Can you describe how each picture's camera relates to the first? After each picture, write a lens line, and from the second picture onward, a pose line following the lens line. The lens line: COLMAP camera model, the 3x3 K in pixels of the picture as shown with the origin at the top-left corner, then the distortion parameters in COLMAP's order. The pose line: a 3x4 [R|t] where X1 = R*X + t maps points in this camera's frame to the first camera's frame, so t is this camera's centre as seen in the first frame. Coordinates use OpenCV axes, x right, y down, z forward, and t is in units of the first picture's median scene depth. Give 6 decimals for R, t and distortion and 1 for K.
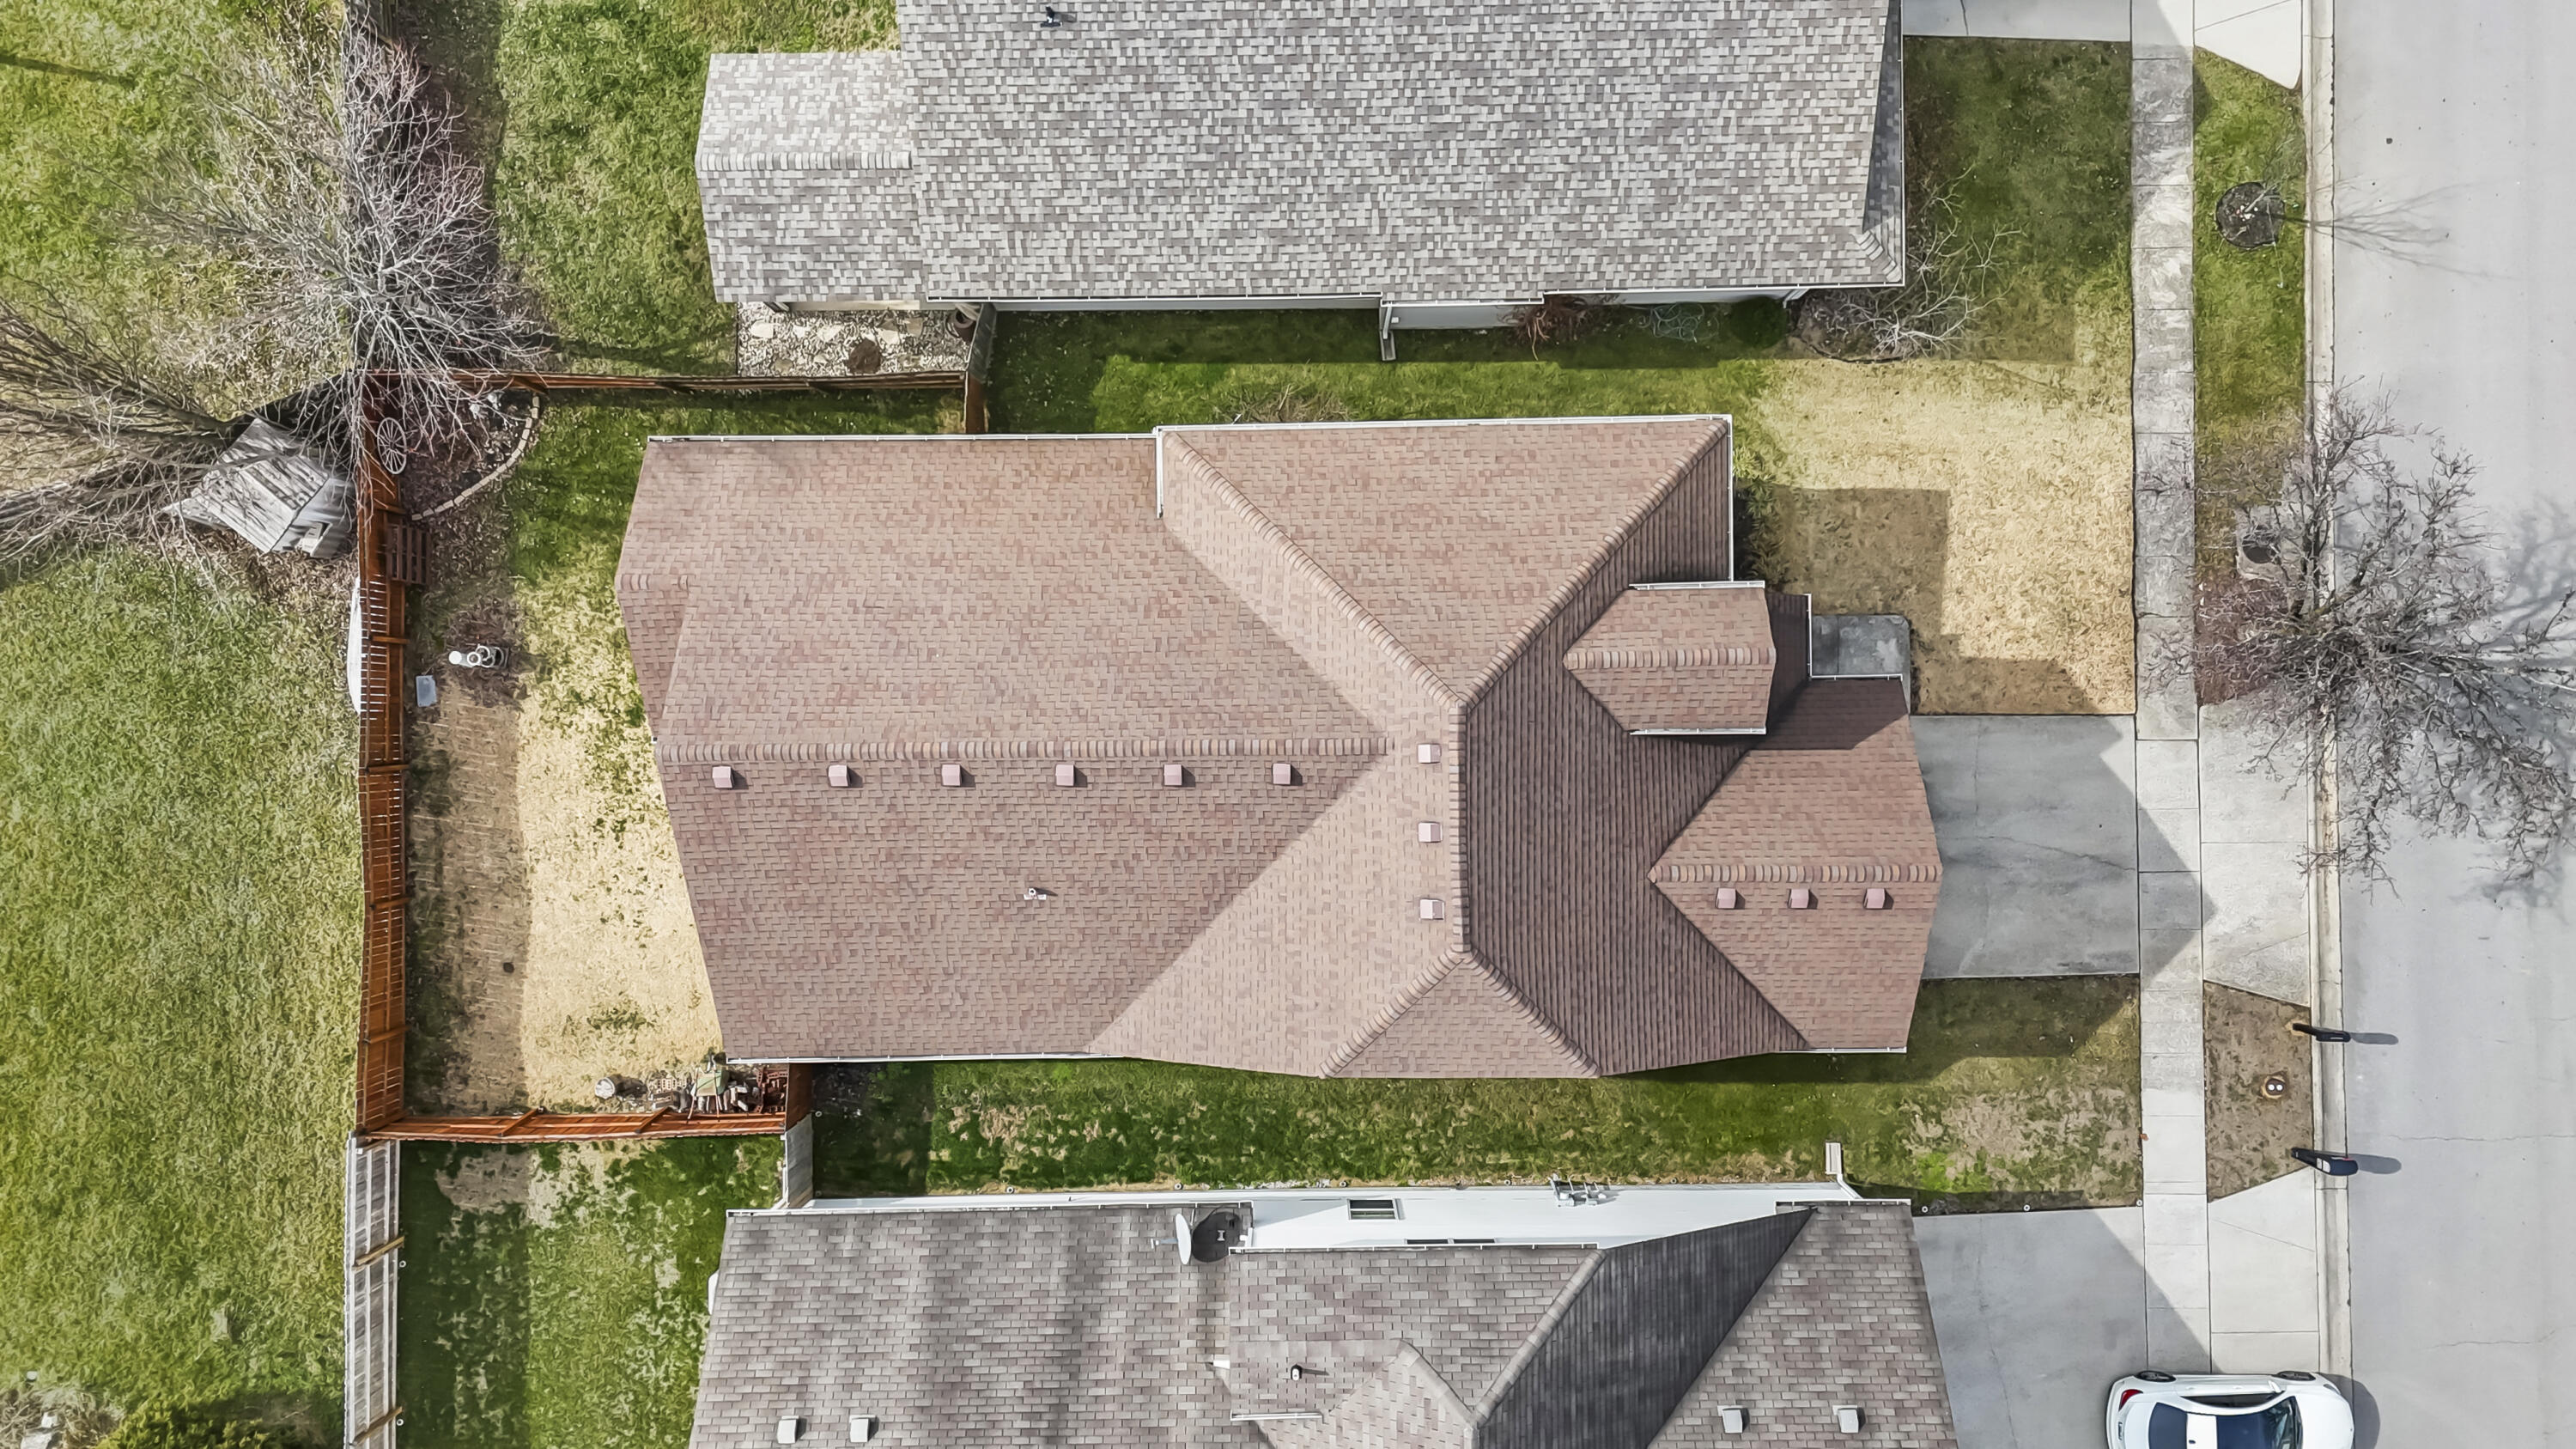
lens RADIAL K [[1955.7, 0, 1293.5], [0, 1955.7, 700.0], [0, 0, 1]] dist [0.043479, -0.014909]
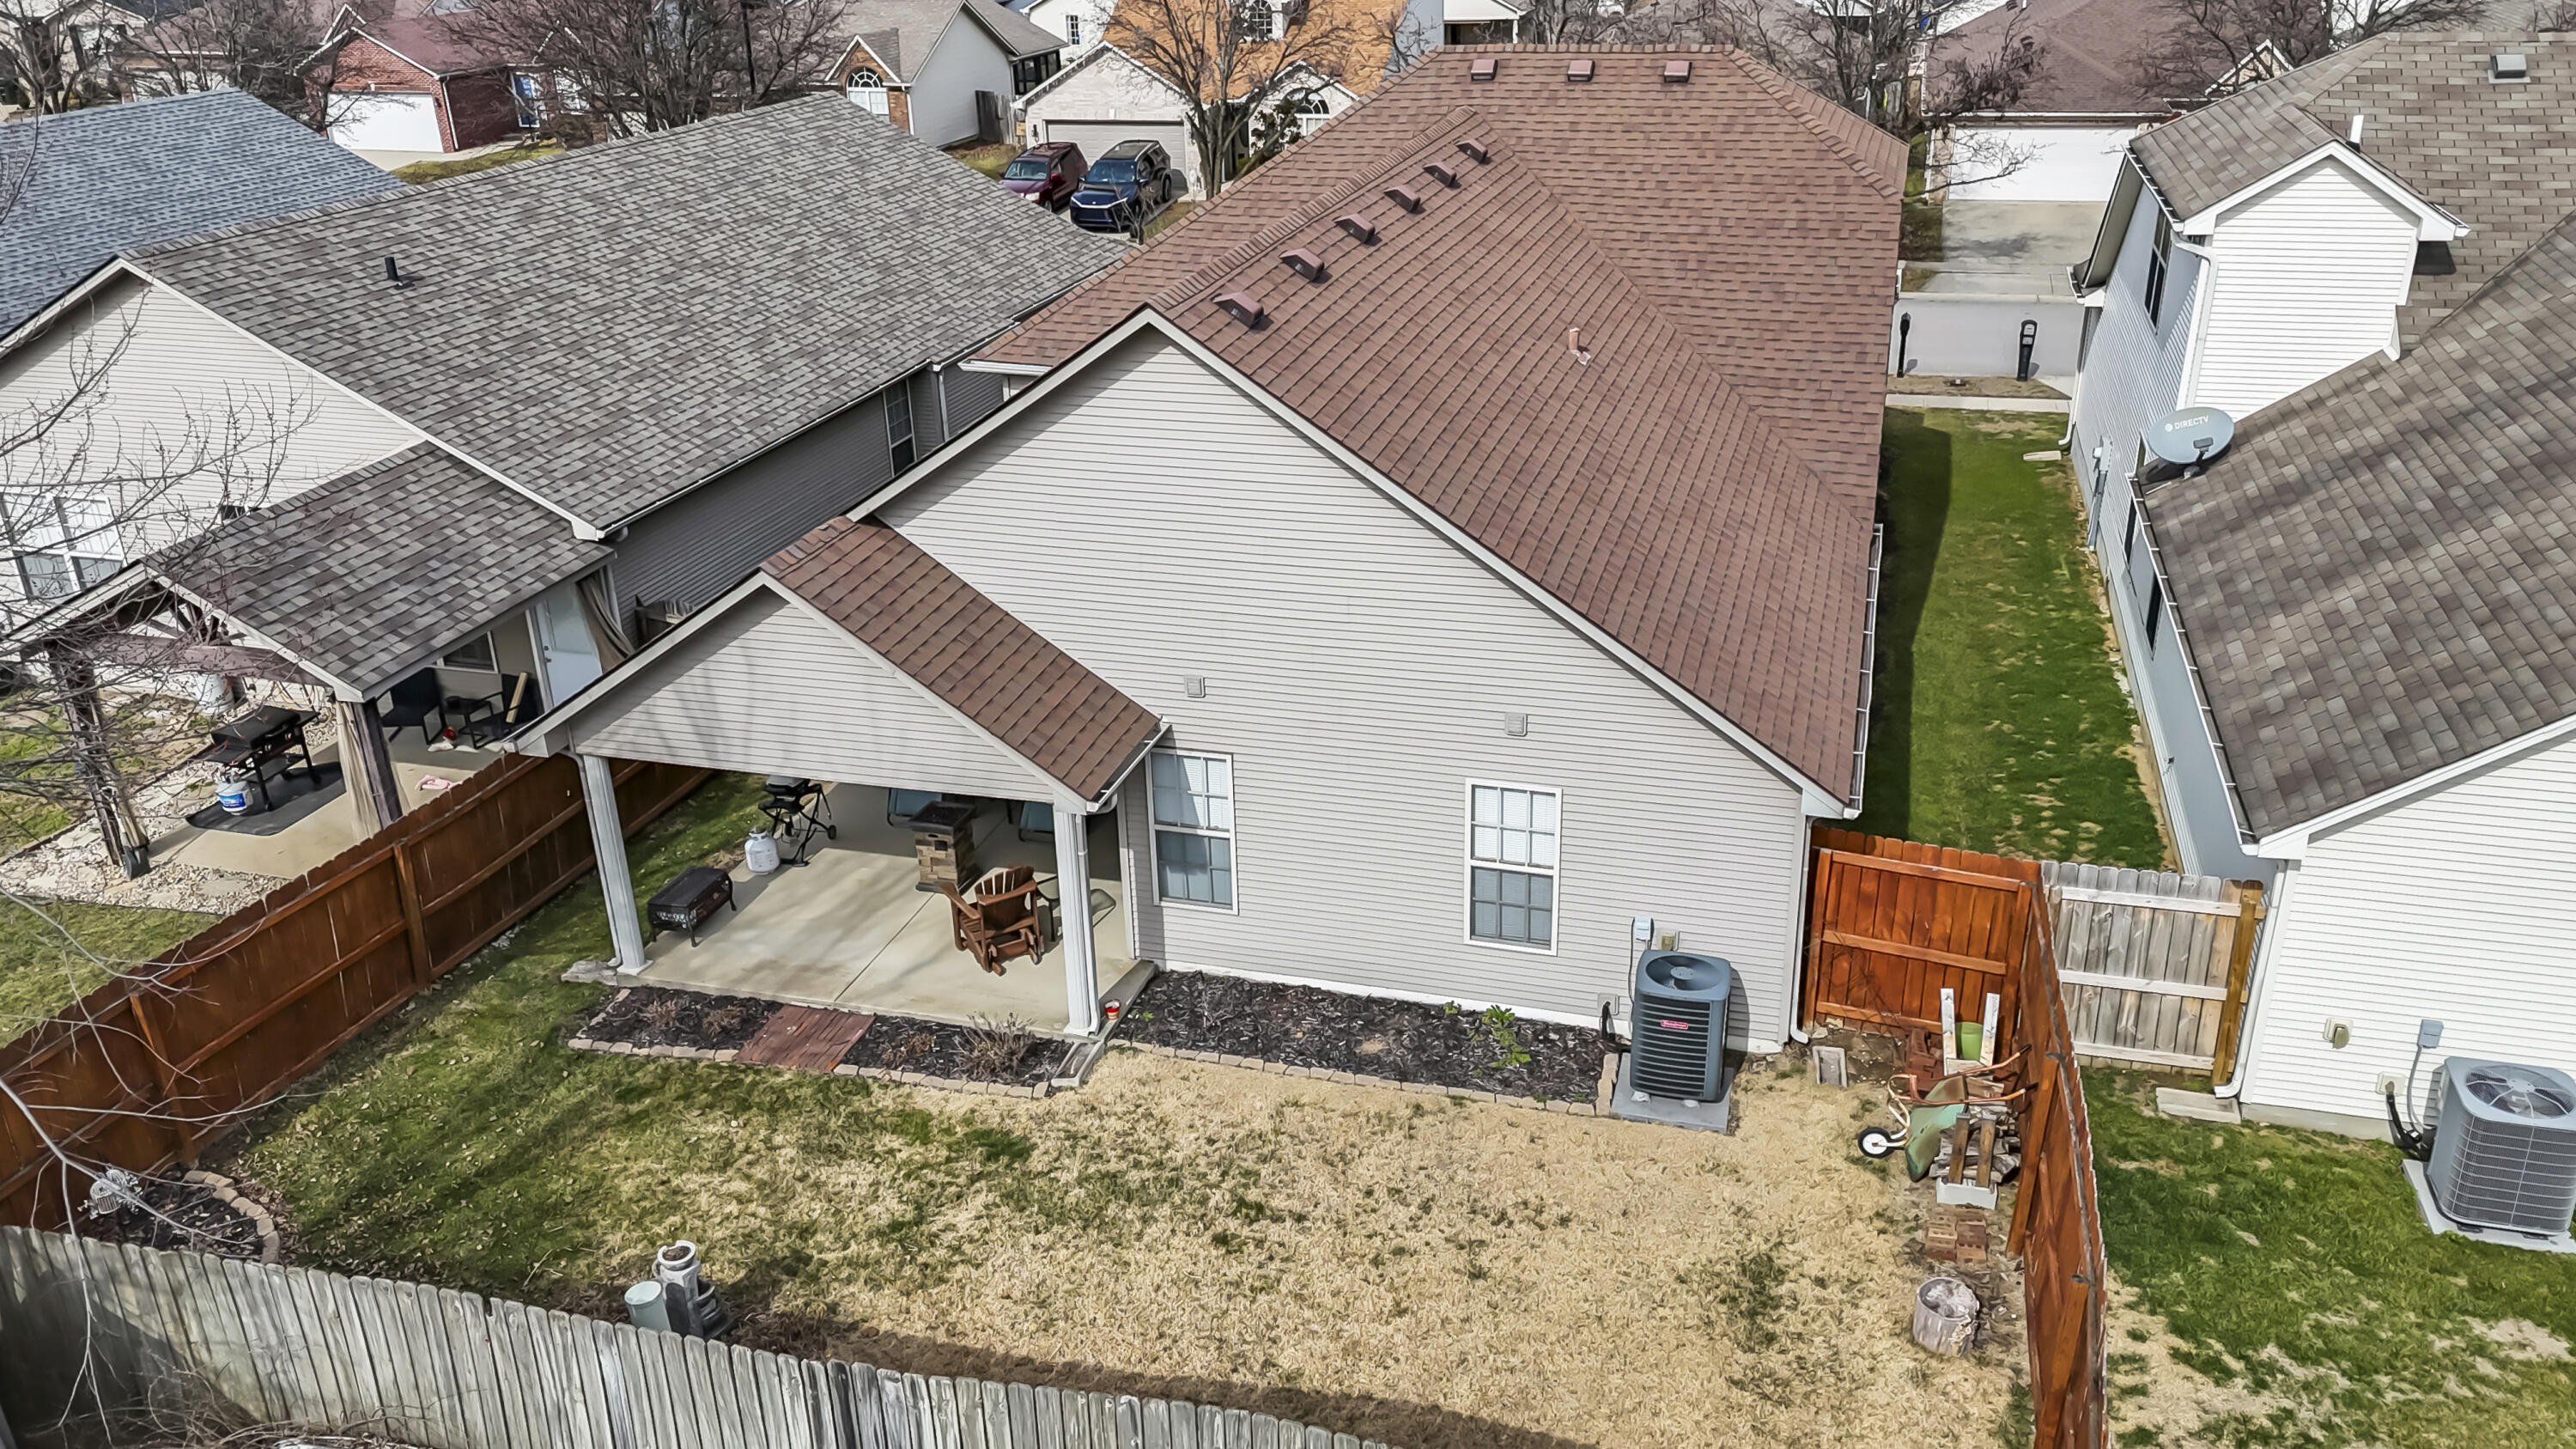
lens RADIAL K [[1955.7, 0, 1293.9], [0, 1955.7, 713.2], [0, 0, 1]] dist [0.043479, -0.014909]
pose [[0.295734, -0.390757, 0.871694, -0.637836], [0.954900, 0.095501, -0.281151, 0.172099], [0.026614, 0.915526, 0.401376, 0.749823]]
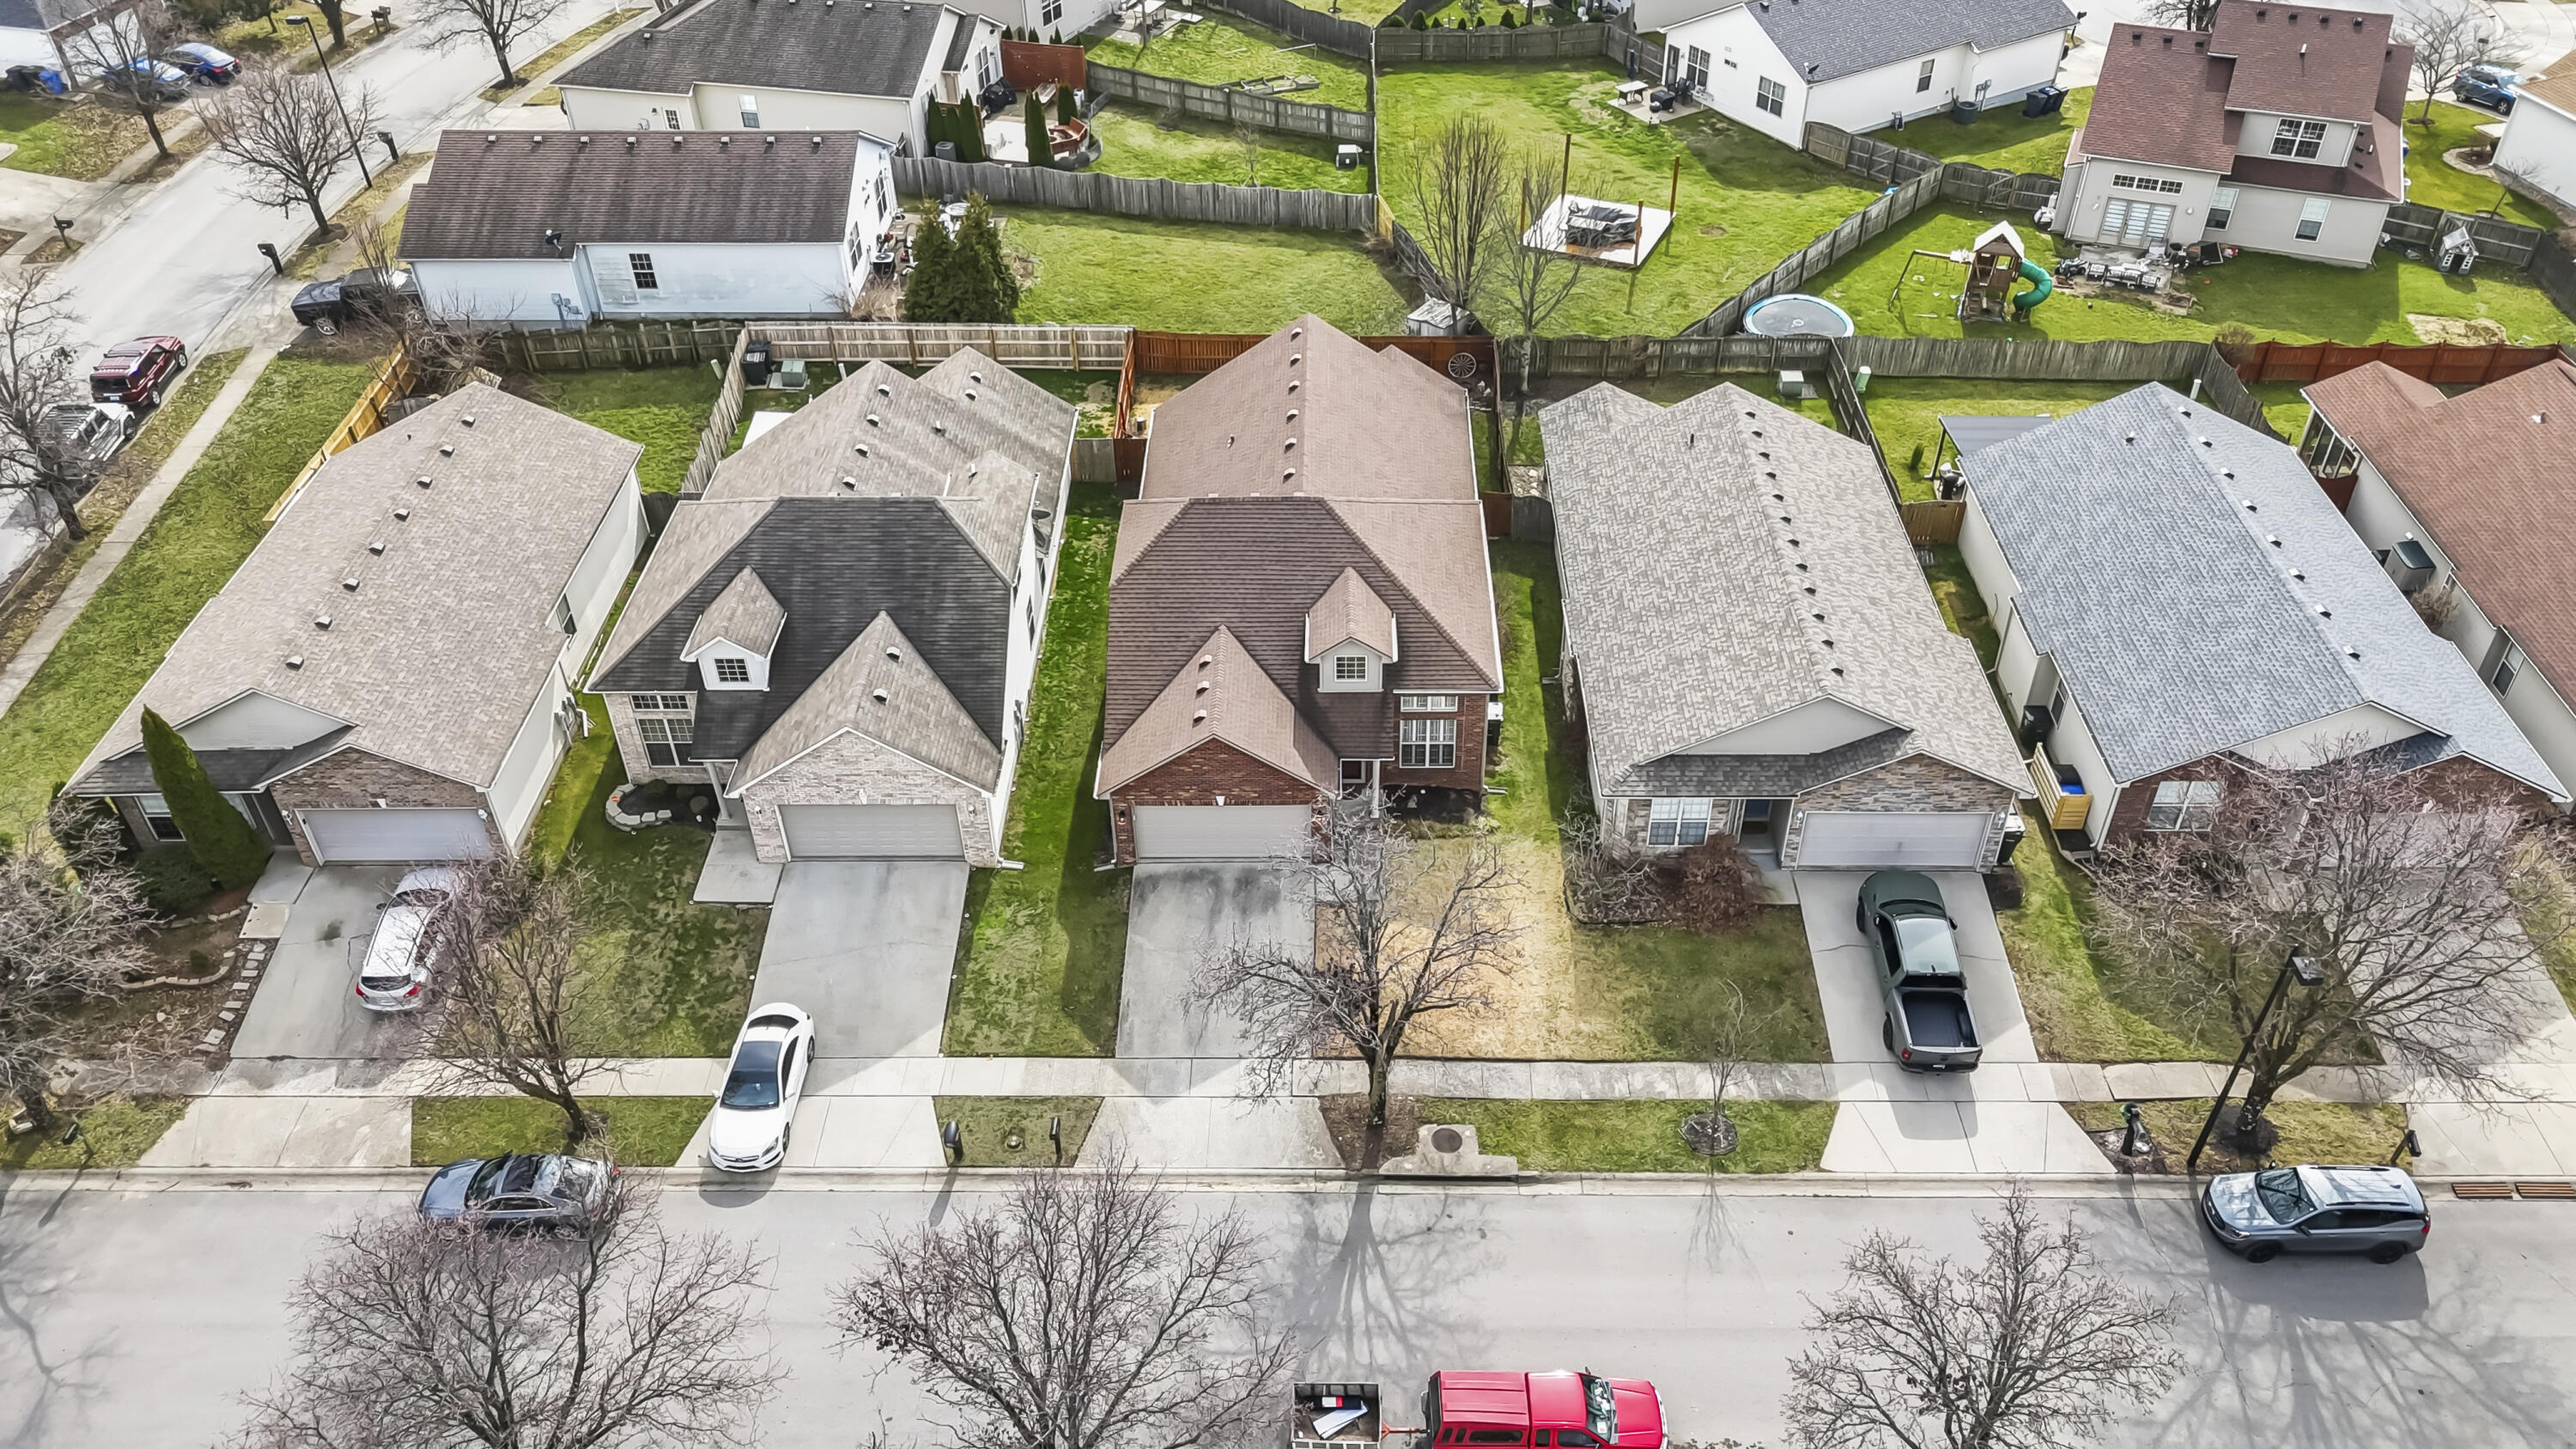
lens RADIAL K [[1955.7, 0, 1290.6], [0, 1955.7, 742.4], [0, 0, 1]] dist [0.043479, -0.014909]
pose [[-0.028557, 0.616903, -0.786521, 1.404938], [-0.999335, 0.000210, 0.036449, -0.027077], [0.022651, 0.787039, 0.616487, 0.038872]]
